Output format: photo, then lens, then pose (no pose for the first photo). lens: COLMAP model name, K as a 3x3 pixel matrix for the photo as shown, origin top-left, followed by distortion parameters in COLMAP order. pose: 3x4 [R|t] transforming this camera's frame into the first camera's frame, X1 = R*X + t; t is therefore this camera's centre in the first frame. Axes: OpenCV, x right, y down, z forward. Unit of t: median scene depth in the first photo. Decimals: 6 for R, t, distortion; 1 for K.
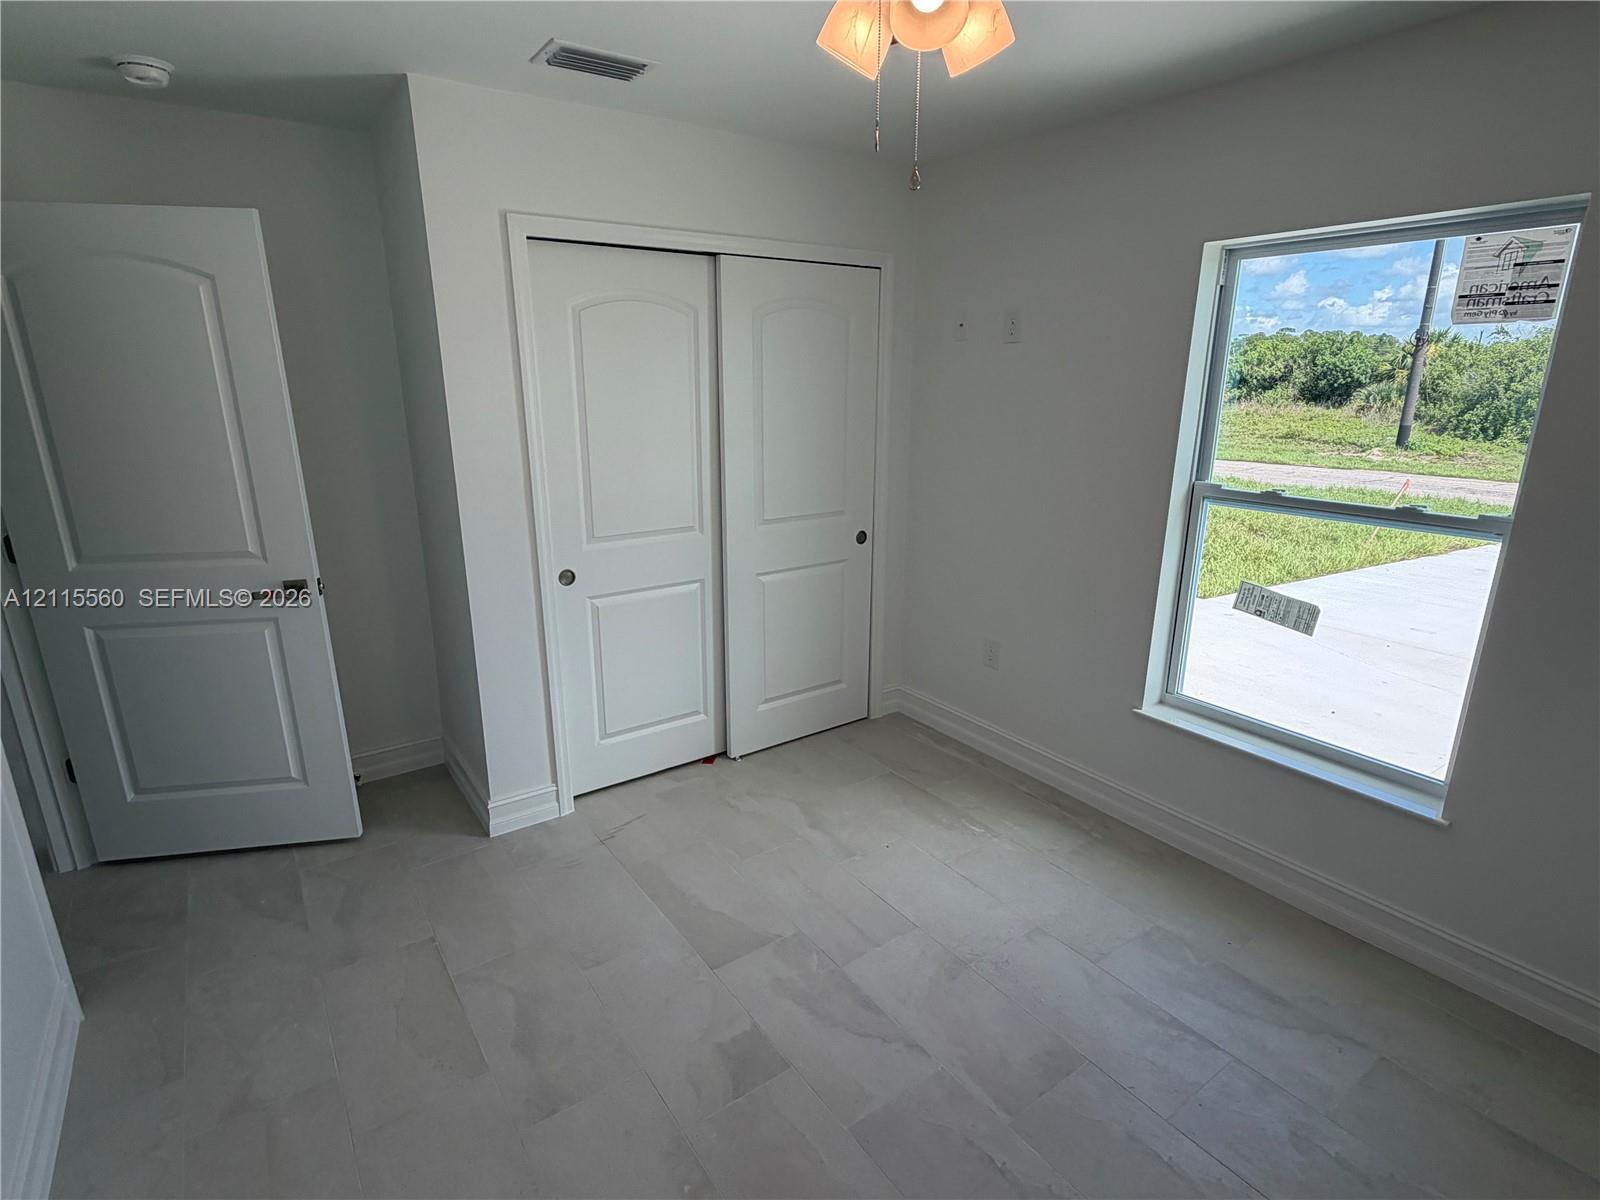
lens RADIAL K [[810.3, 0, 800.0], [0, 810.3, 600.0], [0, 0, 1]] dist [0.002190, 0.000232]
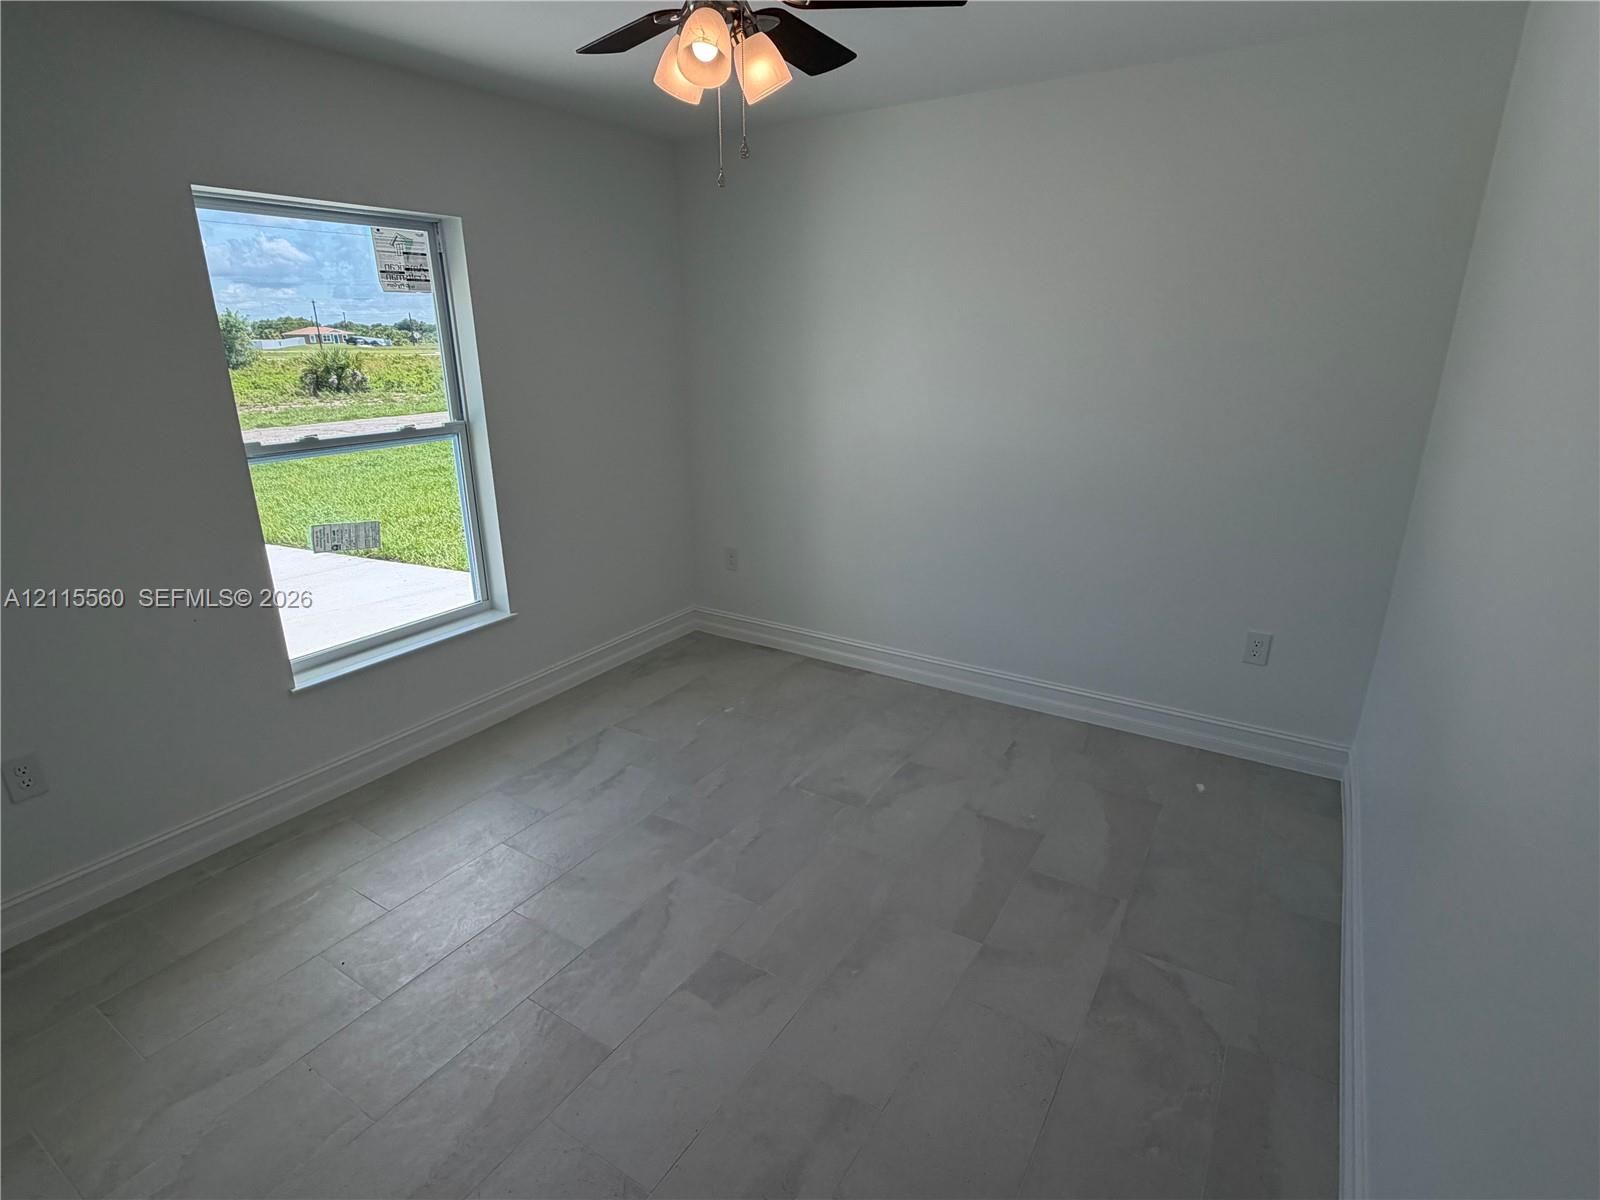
lens RADIAL K [[810.3, 0, 800.0], [0, 810.3, 600.0], [0, 0, 1]] dist [0.002190, 0.000232]
pose [[-0.375745, -0.295588, 0.878319, -0.836211], [0.252483, 0.879263, 0.403918, -0.261393], [-0.891666, 0.373531, -0.255747, 0.932643]]
